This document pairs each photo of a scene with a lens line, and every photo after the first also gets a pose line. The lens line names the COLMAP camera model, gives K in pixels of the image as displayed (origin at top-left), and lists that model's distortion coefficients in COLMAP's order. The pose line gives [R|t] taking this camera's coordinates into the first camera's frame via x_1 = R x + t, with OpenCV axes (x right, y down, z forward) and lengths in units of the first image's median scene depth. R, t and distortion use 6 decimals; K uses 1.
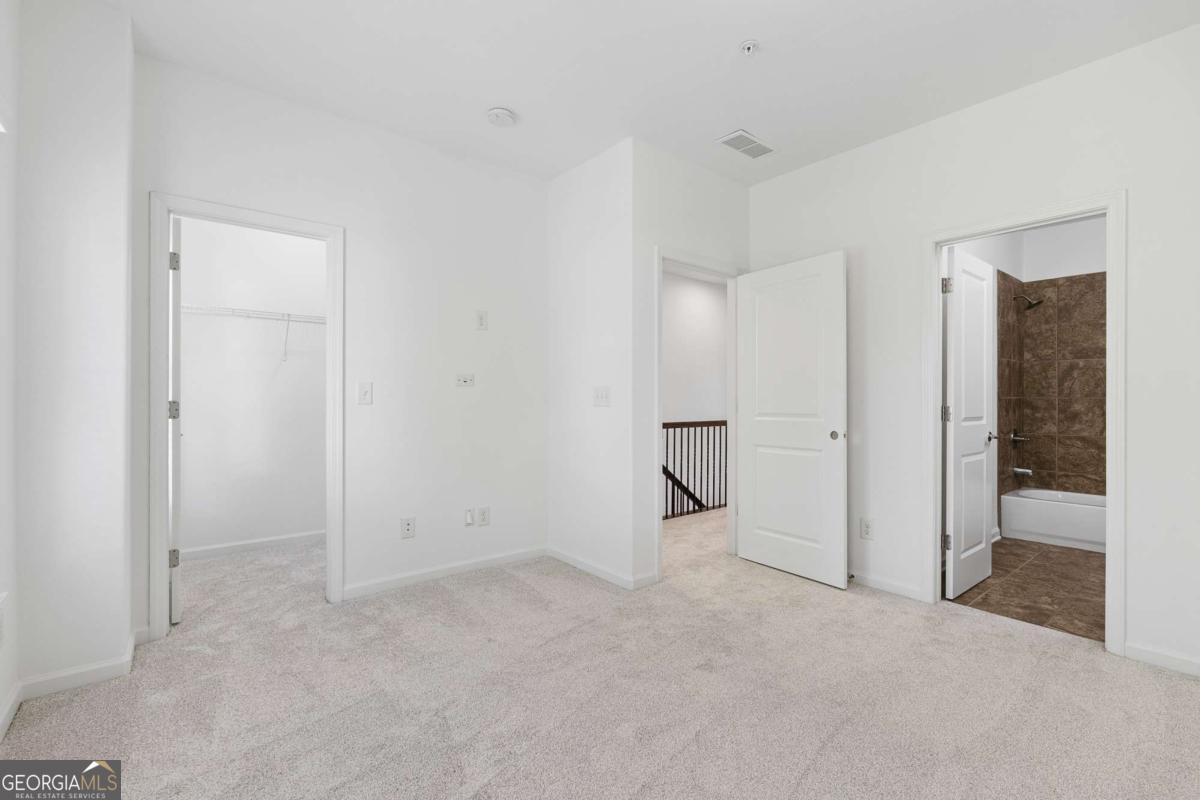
lens RADIAL K [[525.3, 0, 601.2], [0, 525.3, 401.2], [0, 0, 1]] dist [-0.007878, 0.000956]
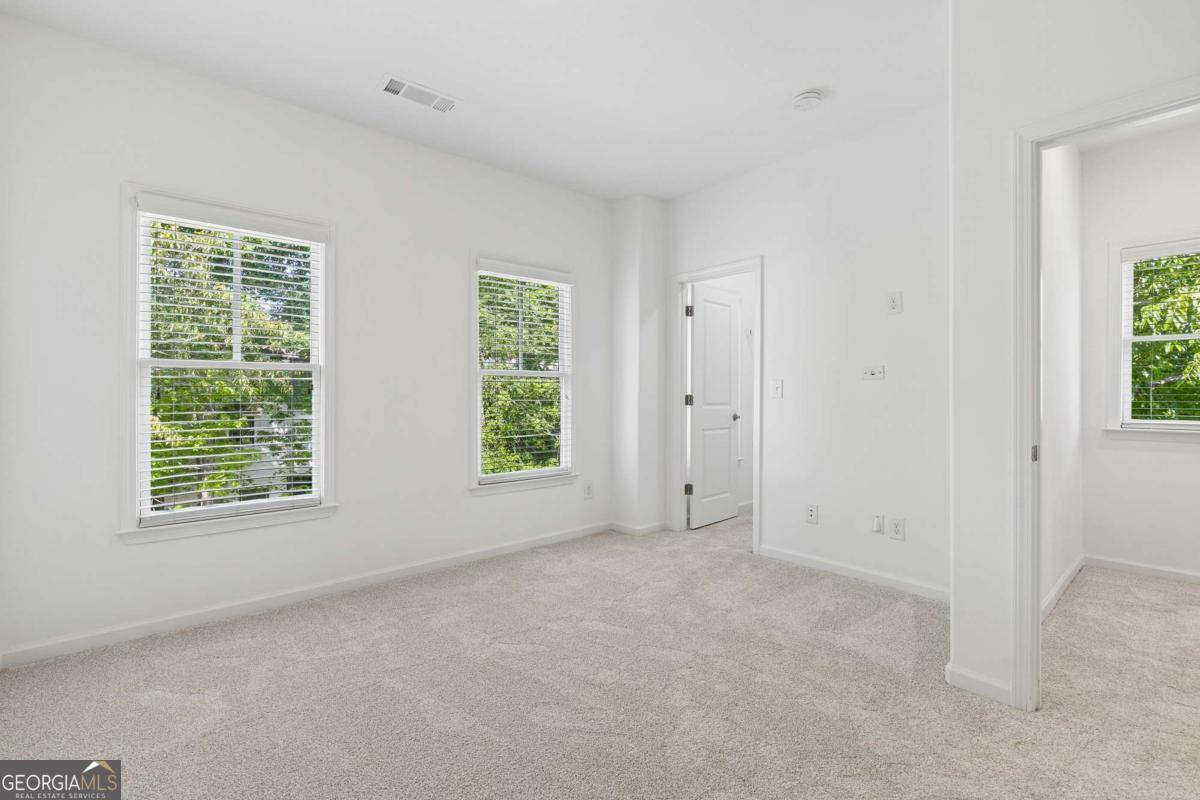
lens RADIAL K [[525.3, 0, 600.5], [0, 525.3, 391.2], [0, 0, 1]] dist [-0.007878, 0.000956]
pose [[0.043040, -0.007386, -0.999046, 1.744313], [-0.006729, 0.999948, -0.007682, 0.006976], [0.999051, 0.007053, 0.042988, 1.330040]]
